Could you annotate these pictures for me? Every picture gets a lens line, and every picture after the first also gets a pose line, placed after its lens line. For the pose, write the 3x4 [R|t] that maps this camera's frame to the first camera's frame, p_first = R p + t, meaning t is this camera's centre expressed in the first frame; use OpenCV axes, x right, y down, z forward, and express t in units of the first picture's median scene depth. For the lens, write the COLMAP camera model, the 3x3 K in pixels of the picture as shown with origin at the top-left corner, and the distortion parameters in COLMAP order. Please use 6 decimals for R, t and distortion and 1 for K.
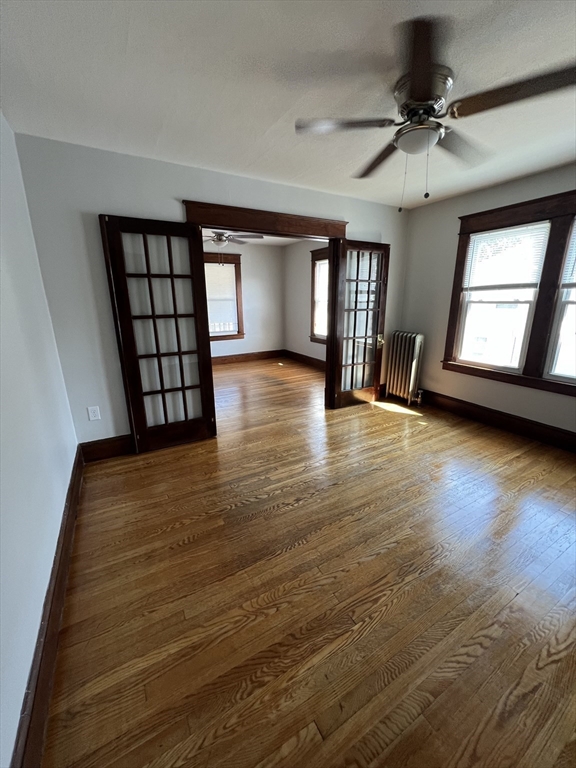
lens RADIAL K [[313.0, 0, 286.3], [0, 313.0, 383.4], [0, 0, 1]] dist [-0.002422, -0.000199]
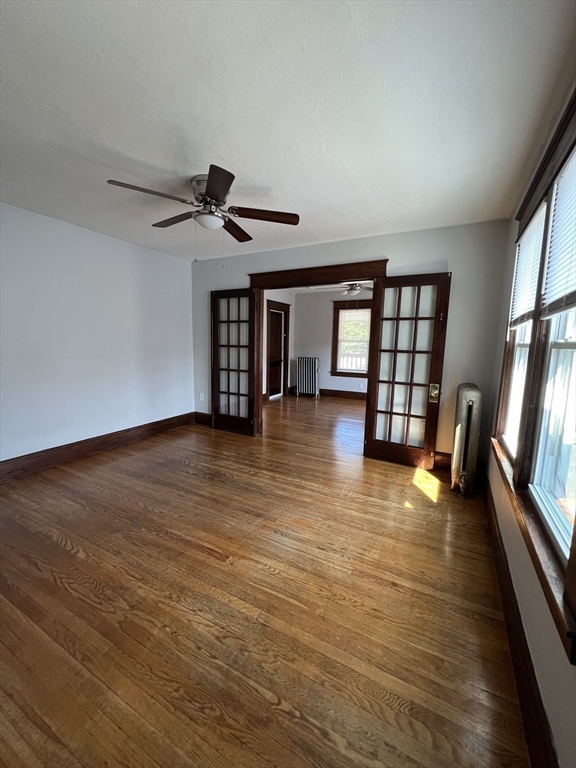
lens RADIAL K [[313.0, 0, 289.1], [0, 313.0, 384.3], [0, 0, 1]] dist [-0.002422, -0.000199]
pose [[0.519295, 0.134087, -0.844010, 1.100374], [-0.248605, 0.968604, 0.000921, -0.097252], [0.817635, 0.209347, 0.536327, 0.411299]]
